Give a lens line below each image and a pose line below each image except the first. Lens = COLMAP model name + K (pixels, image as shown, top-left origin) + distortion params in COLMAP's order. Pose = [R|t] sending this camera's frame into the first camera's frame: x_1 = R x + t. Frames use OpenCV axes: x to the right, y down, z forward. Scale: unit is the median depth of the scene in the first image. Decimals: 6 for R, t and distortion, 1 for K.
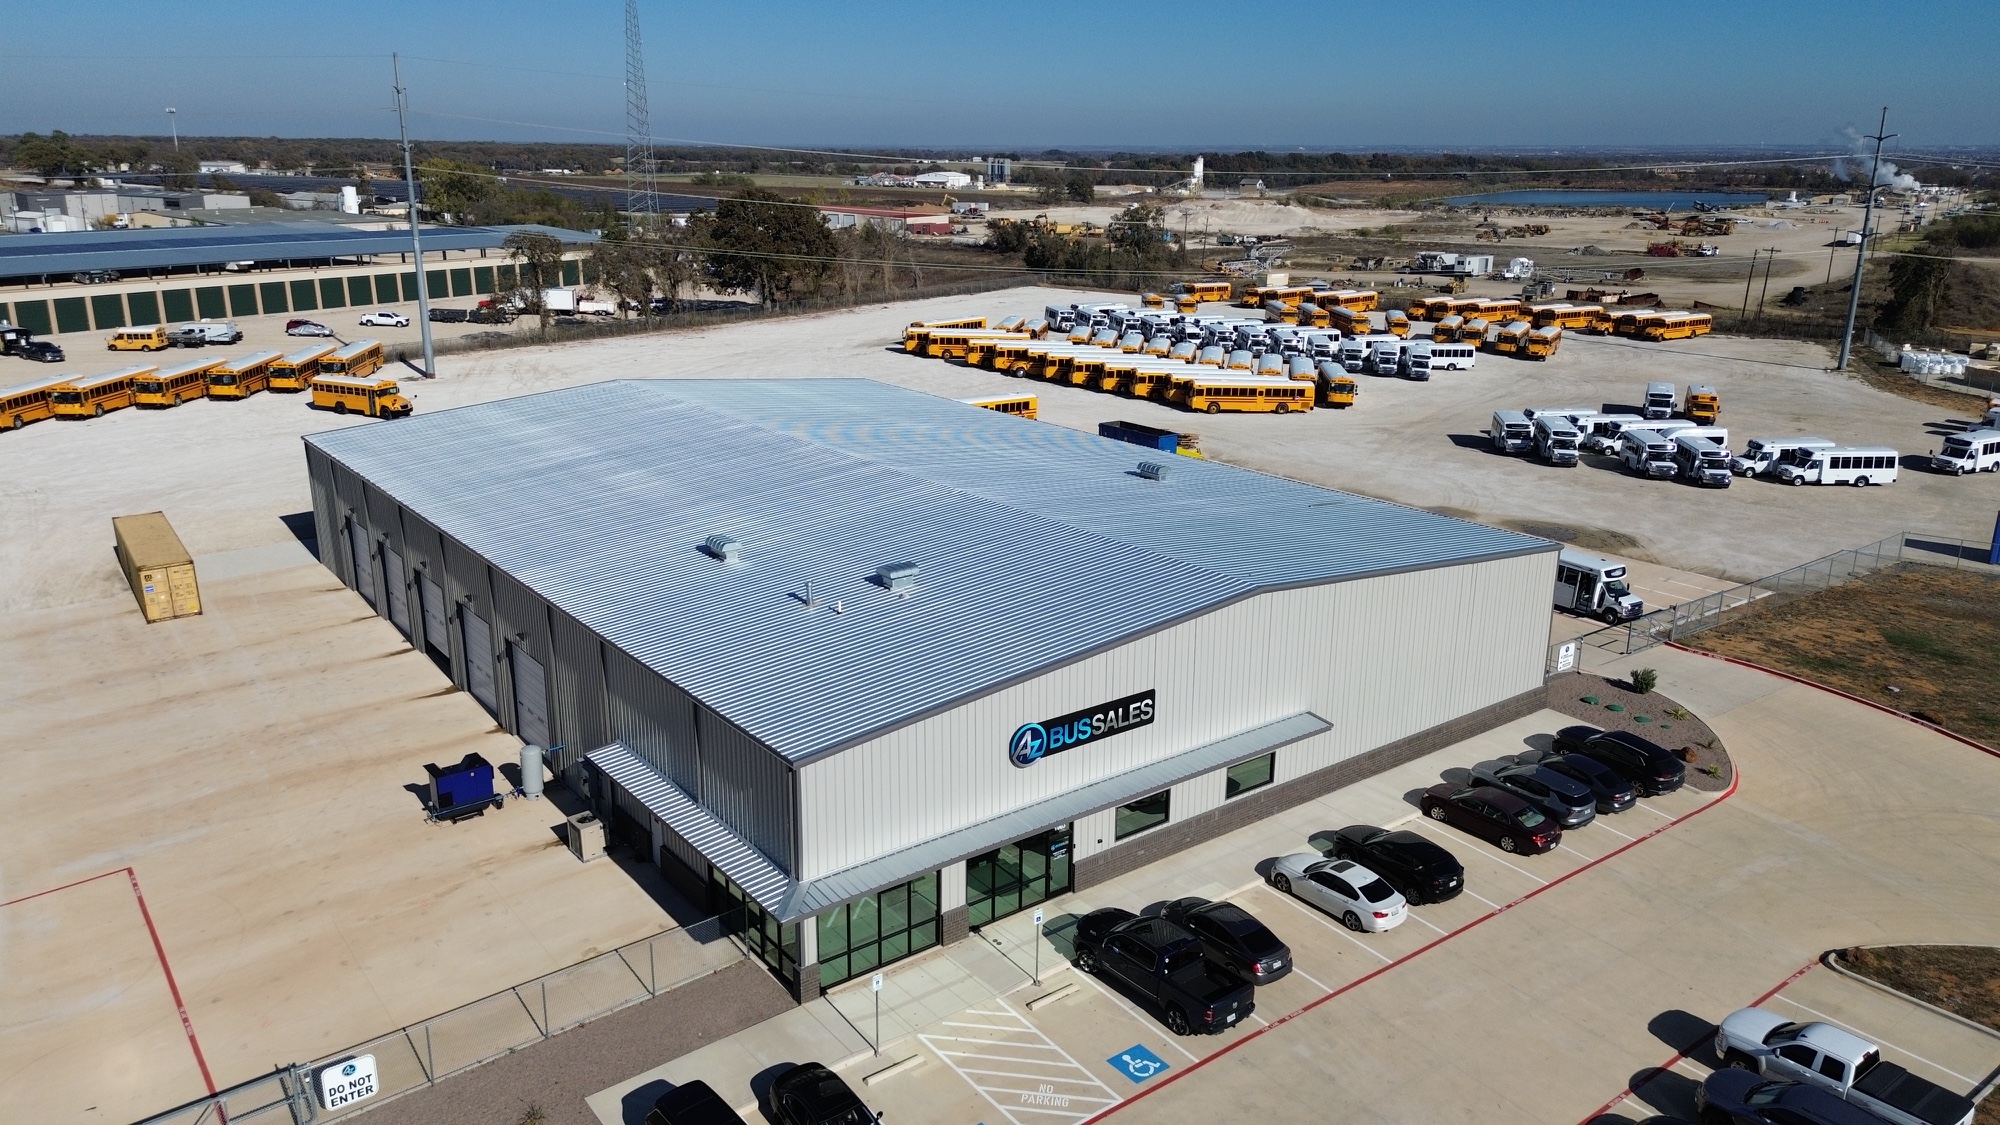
lens RADIAL K [[1408.1, 0, 1000.0], [0, 1408.1, 562.5], [0, 0, 1]] dist [0.087532, -0.085397]
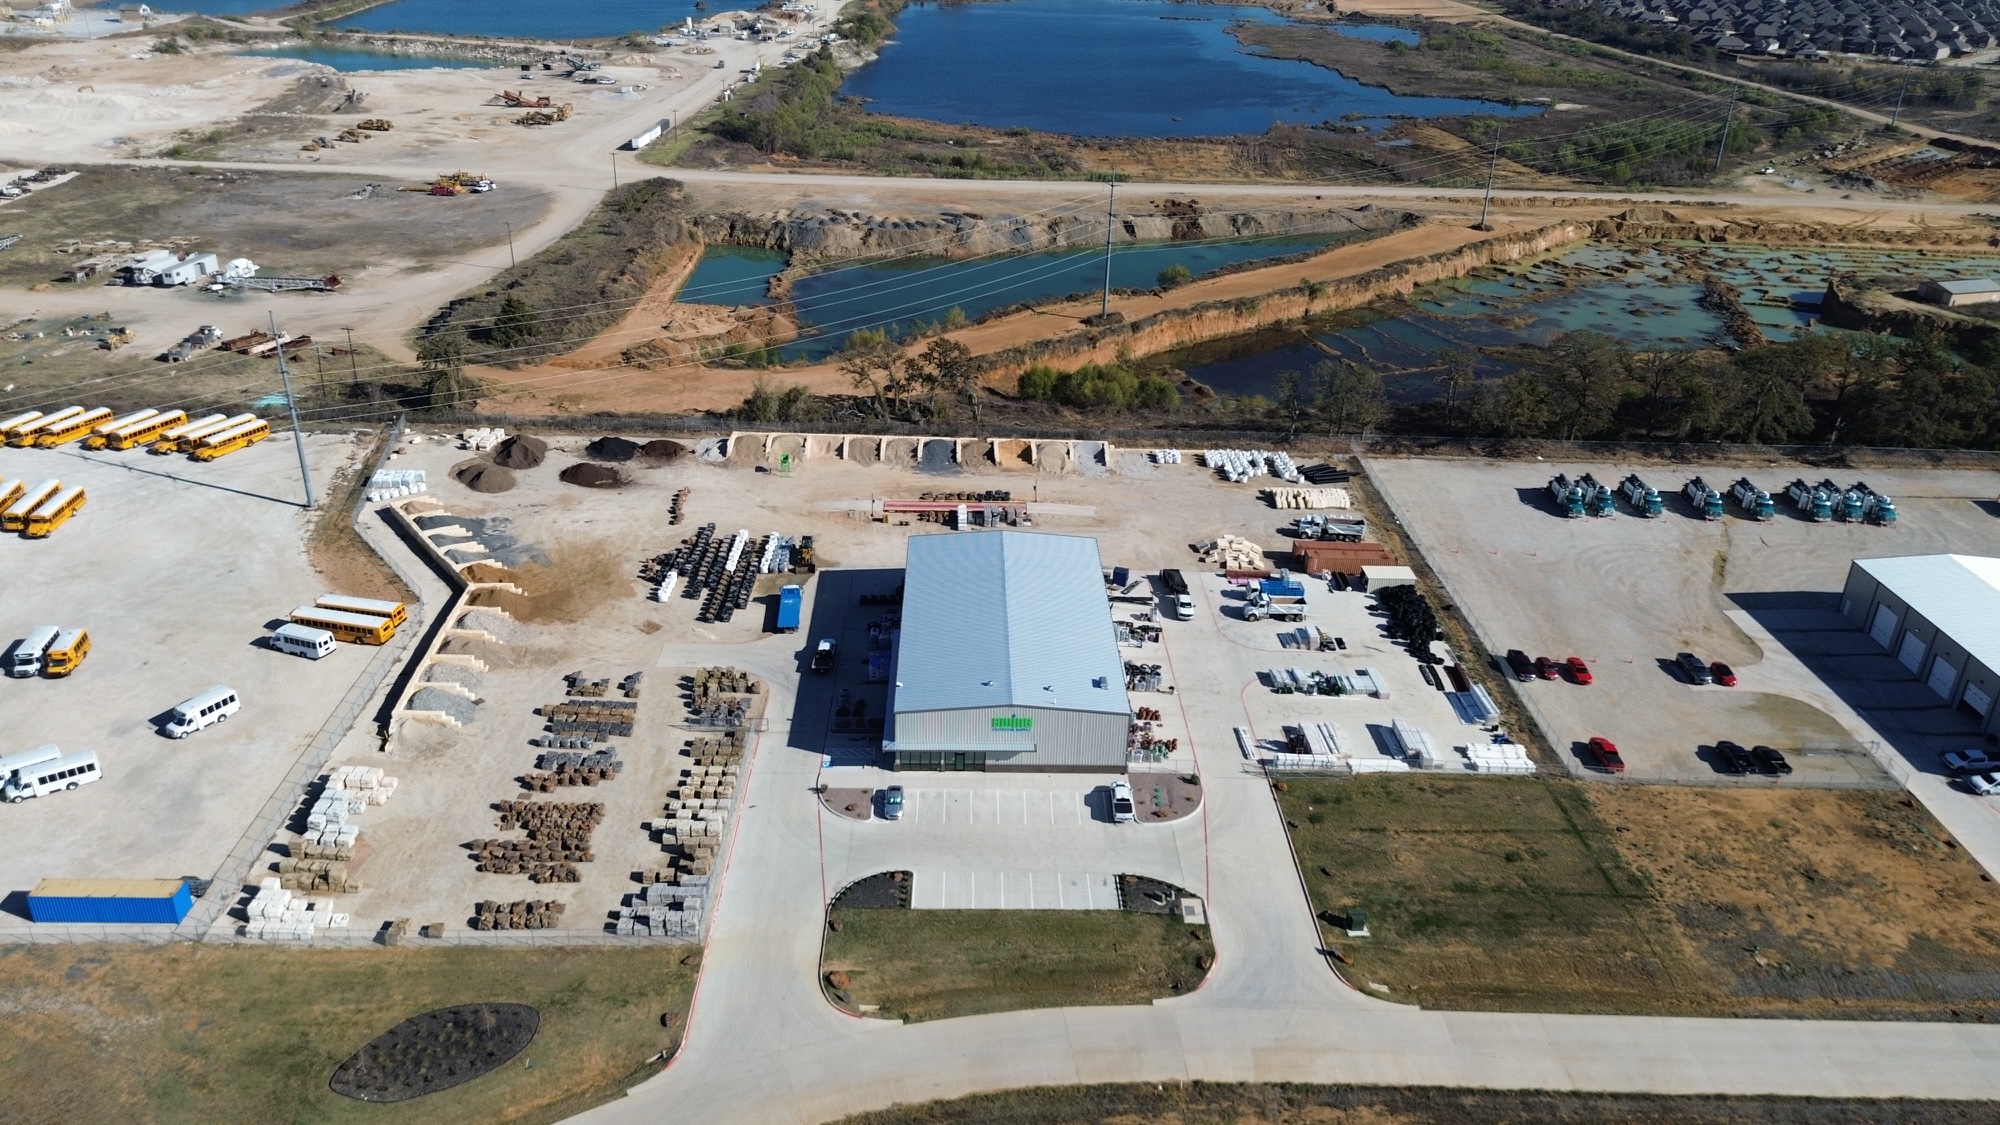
lens RADIAL K [[1408.1, 0, 1000.0], [0, 1408.1, 562.5], [0, 0, 1]] dist [0.087532, -0.085397]
pose [[0.830448, -0.235684, 0.504787, 0.944518], [0.139696, 0.965251, 0.220854, -0.589539], [-0.539297, -0.112891, 0.834514, -0.755466]]
